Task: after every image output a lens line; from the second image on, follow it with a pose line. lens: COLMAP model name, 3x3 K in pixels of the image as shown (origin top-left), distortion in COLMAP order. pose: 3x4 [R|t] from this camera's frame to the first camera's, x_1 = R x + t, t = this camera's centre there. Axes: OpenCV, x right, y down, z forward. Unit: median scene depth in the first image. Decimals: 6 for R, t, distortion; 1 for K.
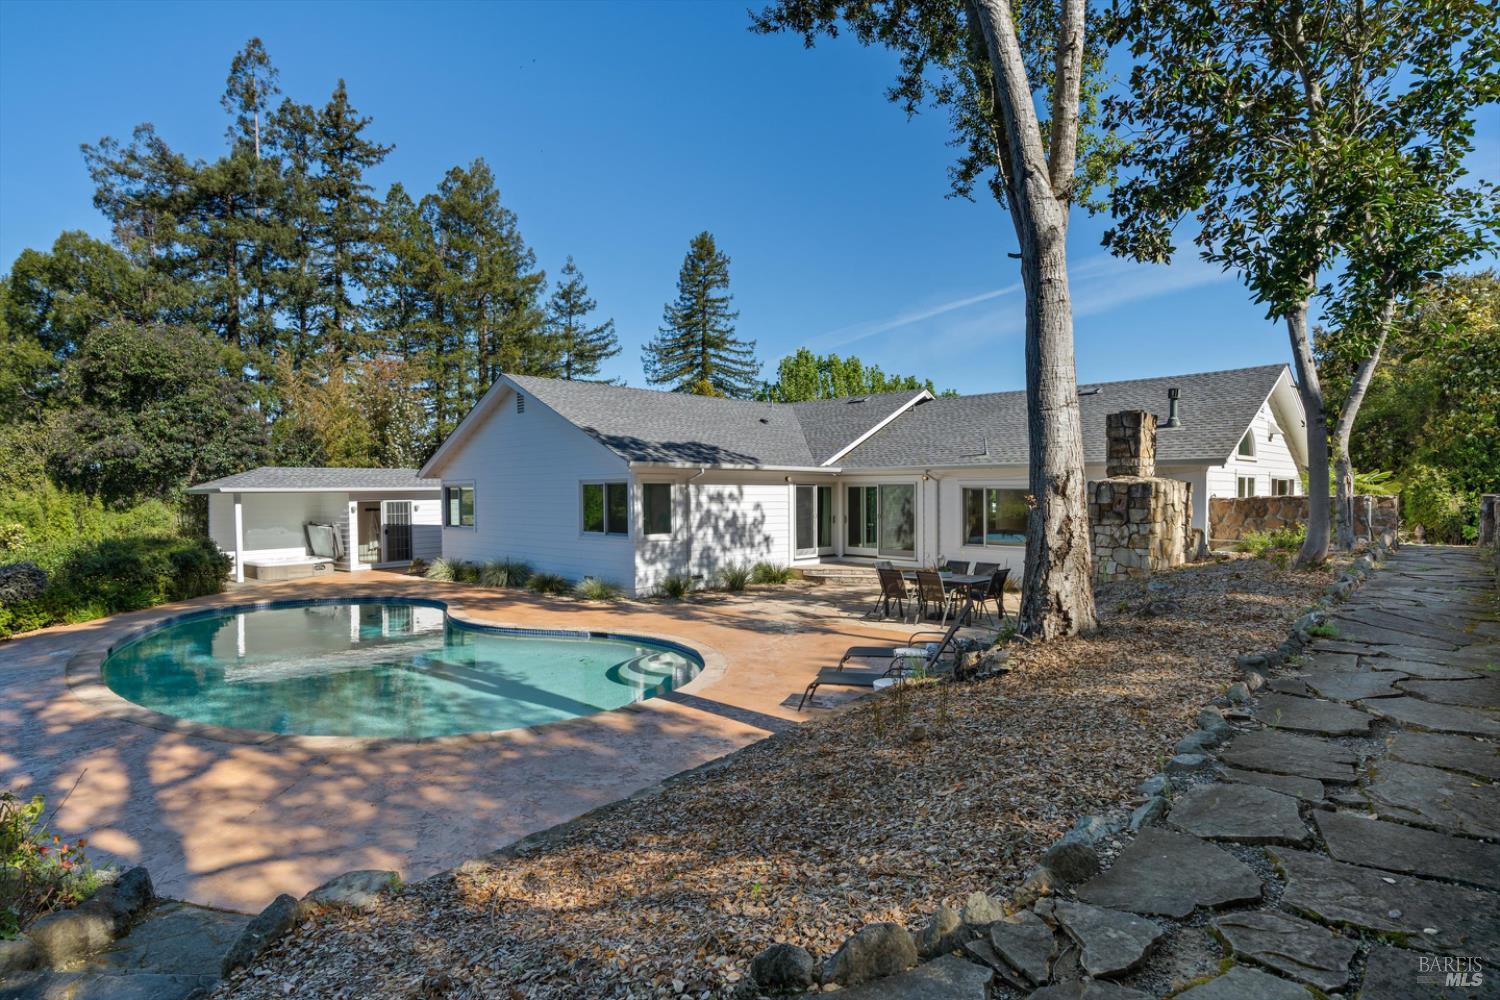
lens RADIAL K [[789.8, 0, 750.9], [0, 789.8, 504.2], [0, 0, 1]] dist [0.000542, -0.000228]
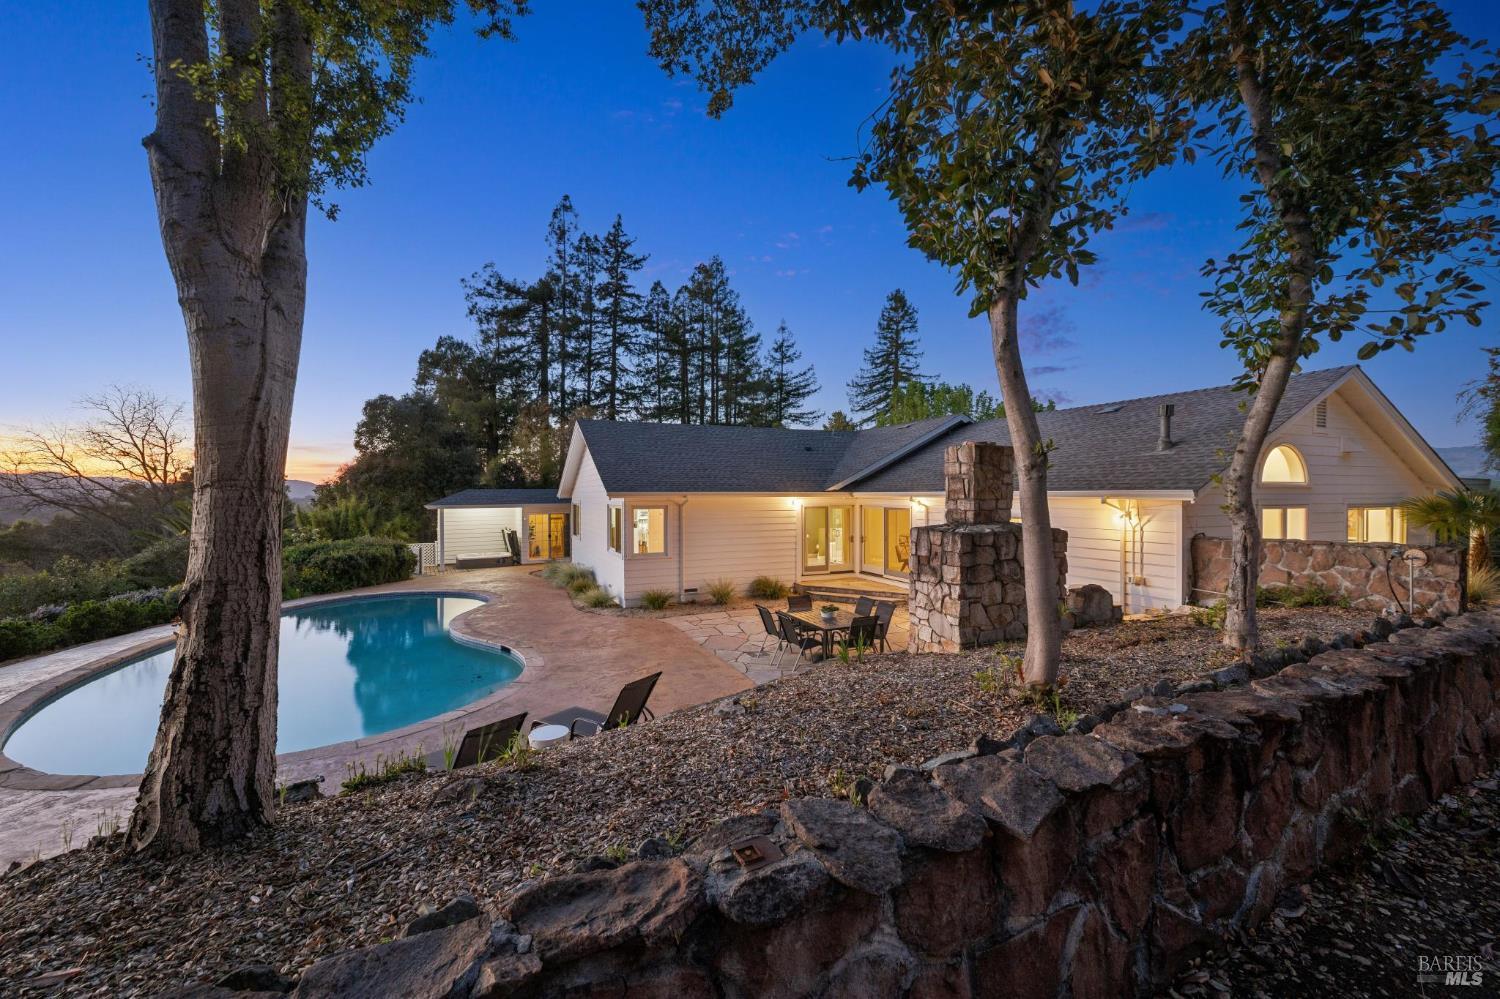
lens RADIAL K [[596.0, 0, 779.1], [0, 596.0, 489.4], [0, 0, 1]] dist [0.000626, -0.000132]
pose [[0.936841, 0.000029, -0.349756, 0.138957], [-0.007323, 0.999782, -0.019533, -0.015019], [0.349679, 0.020861, 0.936637, 0.095641]]
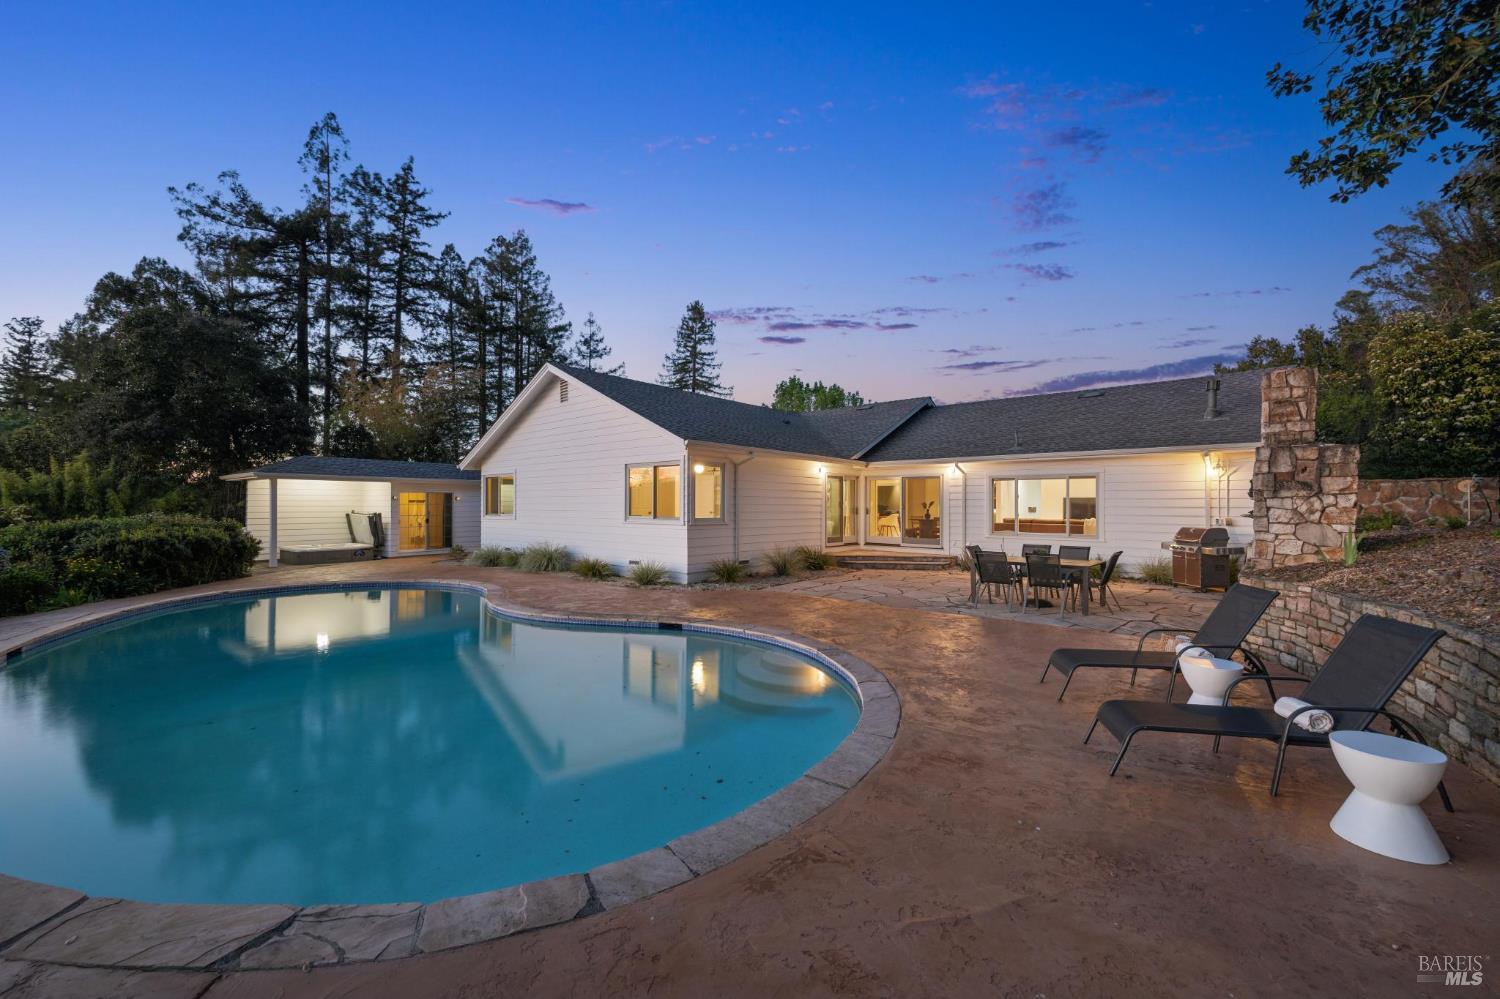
lens RADIAL K [[569.3, 0, 750.0], [0, 569.3, 499.5], [0, 0, 1]] dist [-0.002142, -0.000286]
pose [[0.997661, 0.011617, 0.067364, -0.044655], [-0.009431, 0.999421, -0.032679, 0.014329], [-0.067705, 0.031967, 0.997193, 0.112920]]
